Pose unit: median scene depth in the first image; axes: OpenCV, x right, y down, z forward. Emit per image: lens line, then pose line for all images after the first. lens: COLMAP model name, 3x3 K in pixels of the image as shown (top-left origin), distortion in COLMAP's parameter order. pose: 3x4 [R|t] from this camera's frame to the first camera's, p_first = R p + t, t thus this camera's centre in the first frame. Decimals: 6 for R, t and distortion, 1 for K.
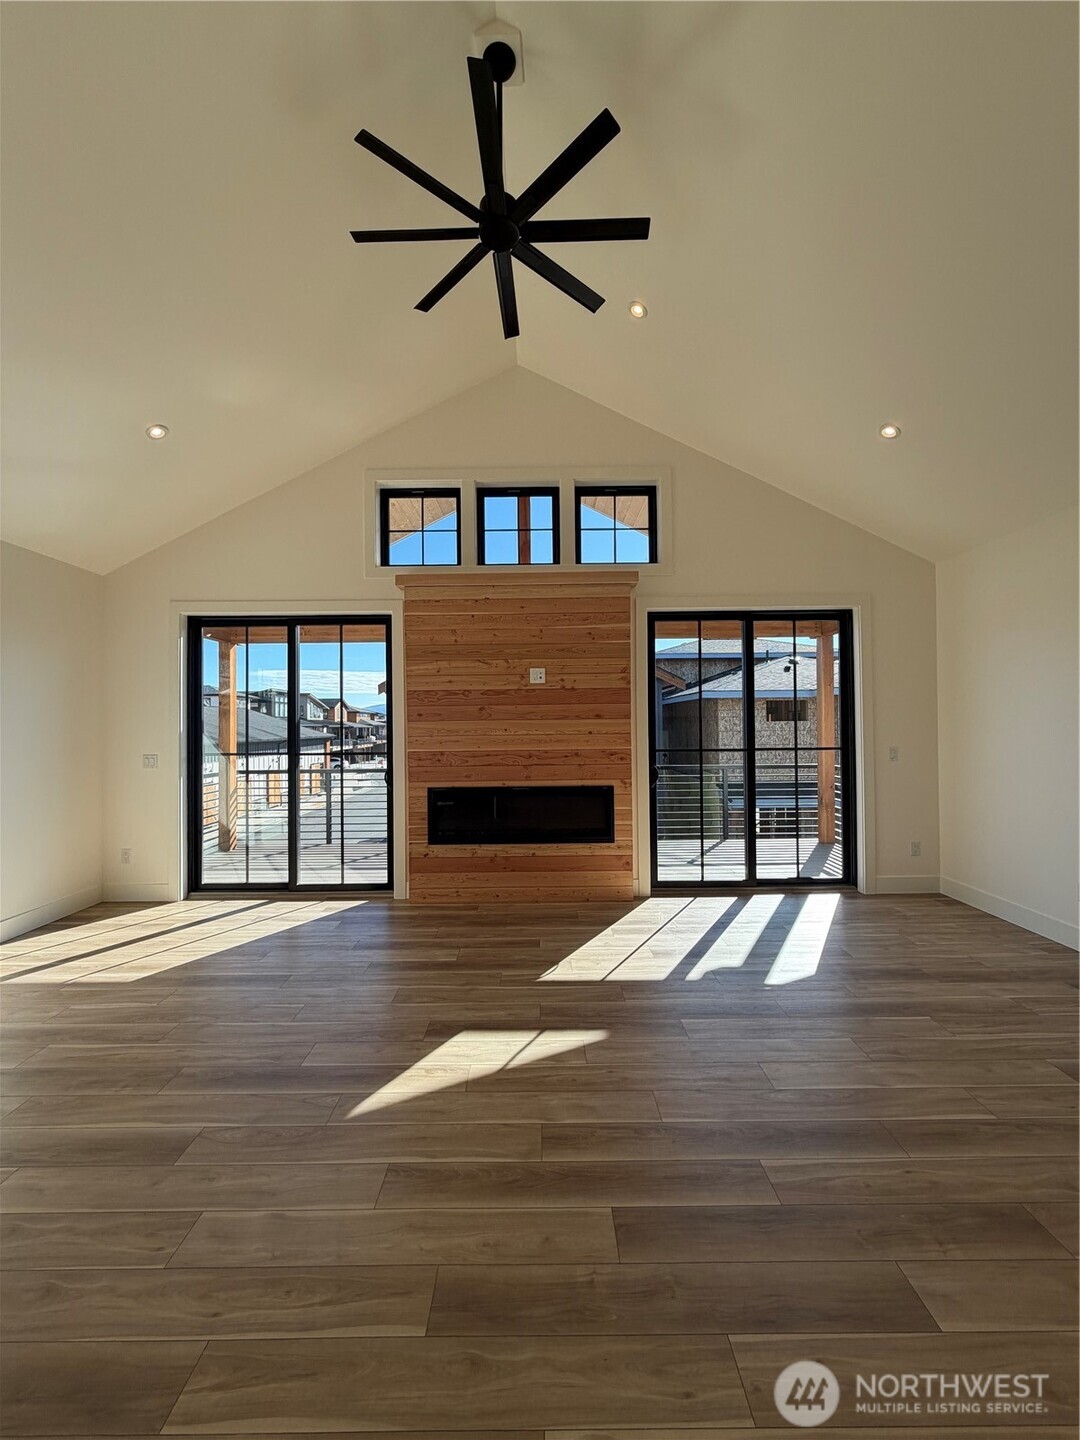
lens RADIAL K [[572.4, 0, 538.4], [0, 572.4, 722.6], [0, 0, 1]] dist [0.000625, 0.000051]
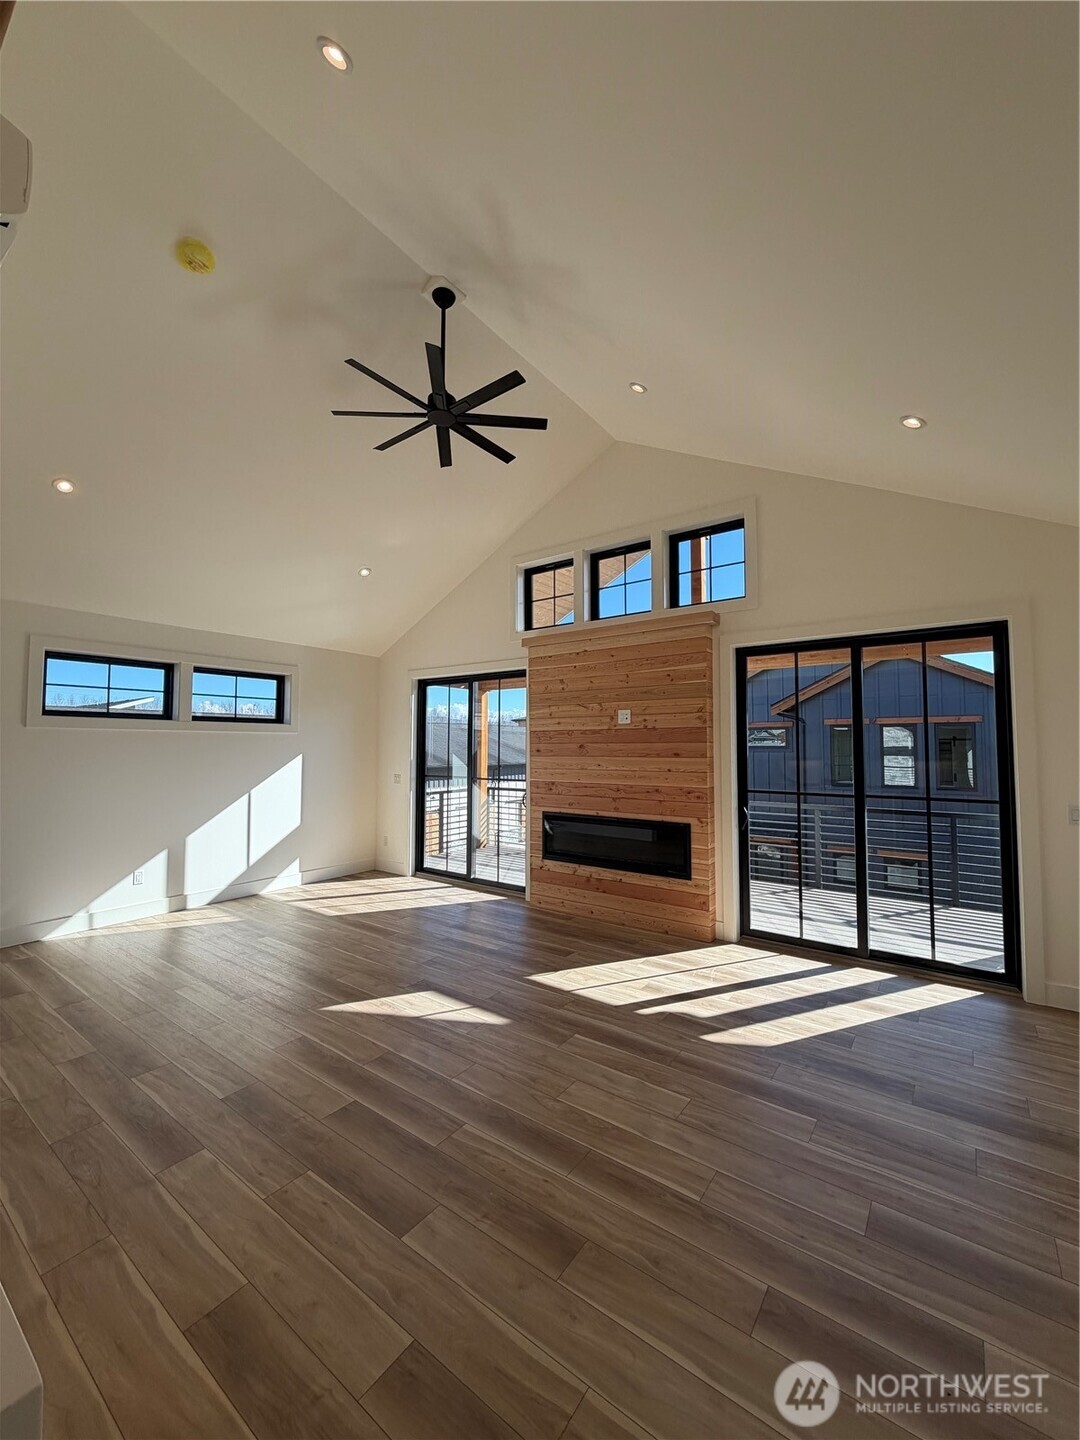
lens RADIAL K [[572.4, 0, 538.4], [0, 572.4, 722.6], [0, 0, 1]] dist [0.000625, 0.000051]
pose [[0.803505, -0.013443, -0.595146, 0.519817], [-0.006340, 0.999495, -0.031135, -0.035464], [0.595264, 0.028791, 0.803014, 0.019818]]
